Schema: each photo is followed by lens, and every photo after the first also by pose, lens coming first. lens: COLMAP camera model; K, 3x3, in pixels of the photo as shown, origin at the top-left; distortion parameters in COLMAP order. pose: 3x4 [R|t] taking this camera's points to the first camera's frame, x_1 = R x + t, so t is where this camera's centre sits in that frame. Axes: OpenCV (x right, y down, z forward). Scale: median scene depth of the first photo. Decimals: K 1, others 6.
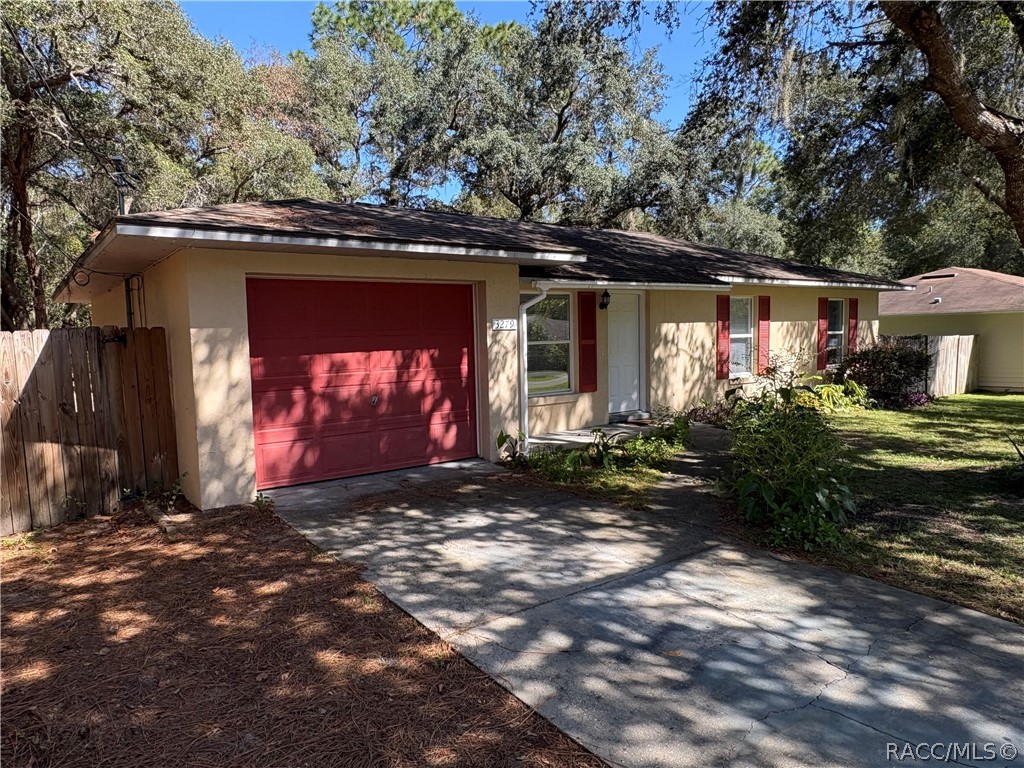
lens RADIAL K [[664.2, 0, 512.0], [0, 664.2, 384.0], [0, 0, 1]] dist [-0.004319, 0.005009]
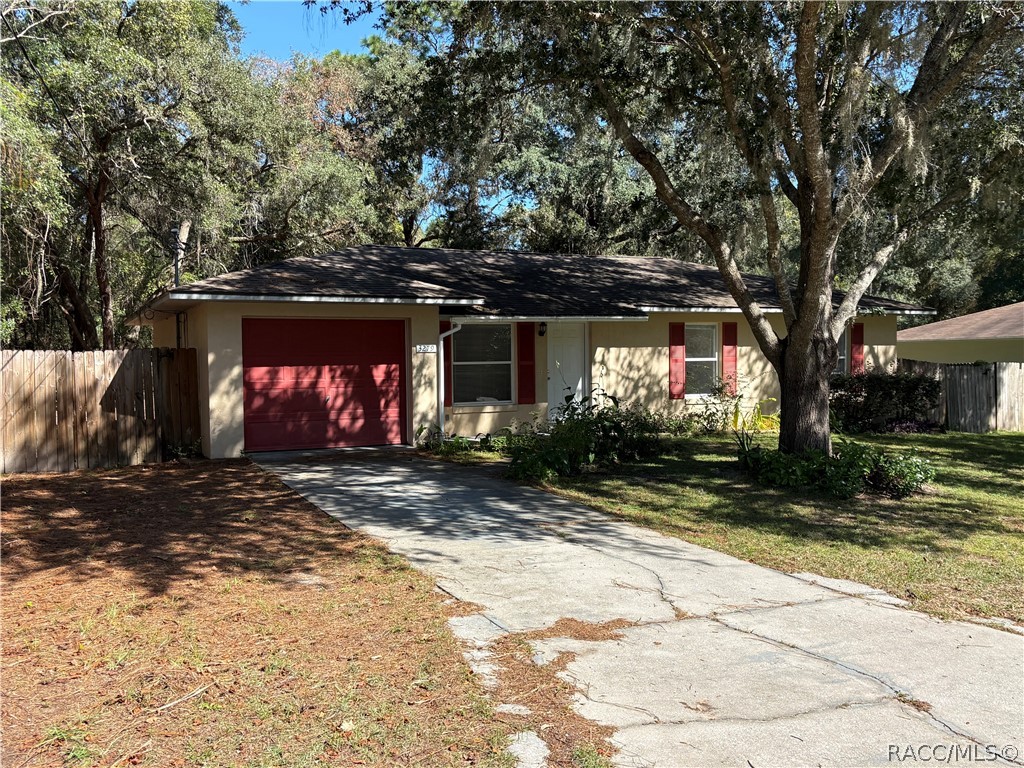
lens RADIAL K [[928.0, 0, 512.0], [0, 928.0, 384.0], [0, 0, 1]] dist [0.009048, 0.004792]
pose [[0.982207, 0.016290, -0.187095, 0.506249], [-0.024949, 0.998719, -0.044017, 0.062873], [0.186138, 0.047901, 0.981355, -0.824954]]
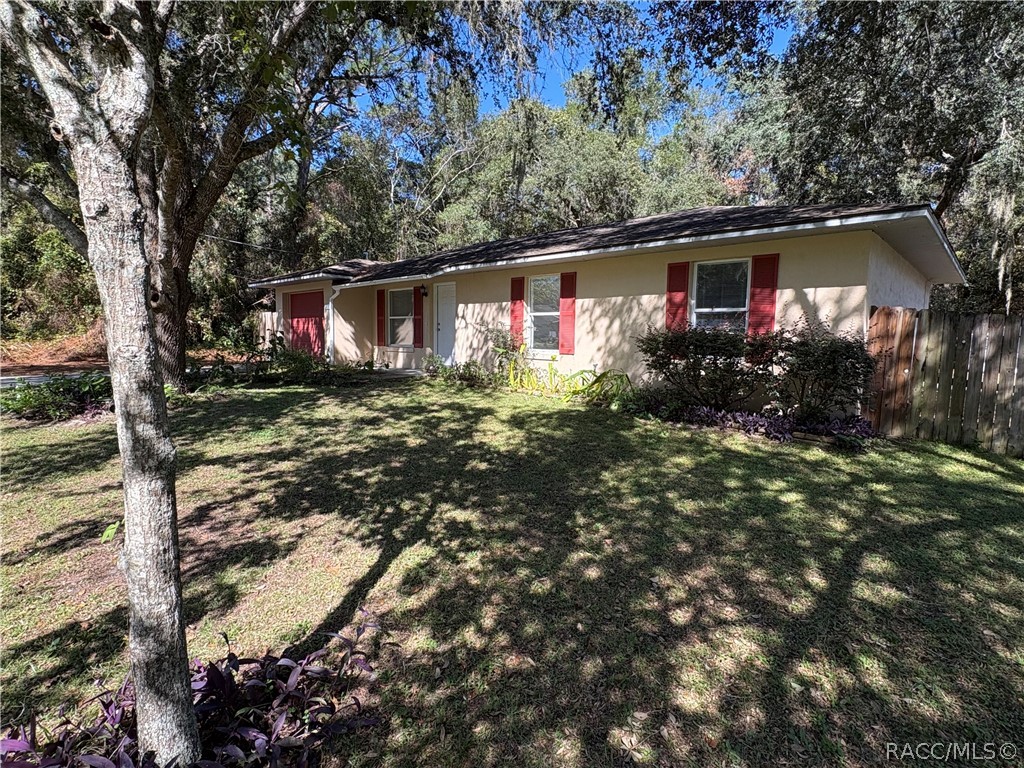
lens RADIAL K [[515.6, 0, 512.0], [0, 515.6, 384.0], [0, 0, 1]] dist [0.001228, 0.000013]
pose [[0.118970, 0.128955, -0.984488, 1.831801], [-0.090808, 0.988788, 0.118545, -0.096943], [0.988737, 0.075296, 0.129347, 1.453264]]
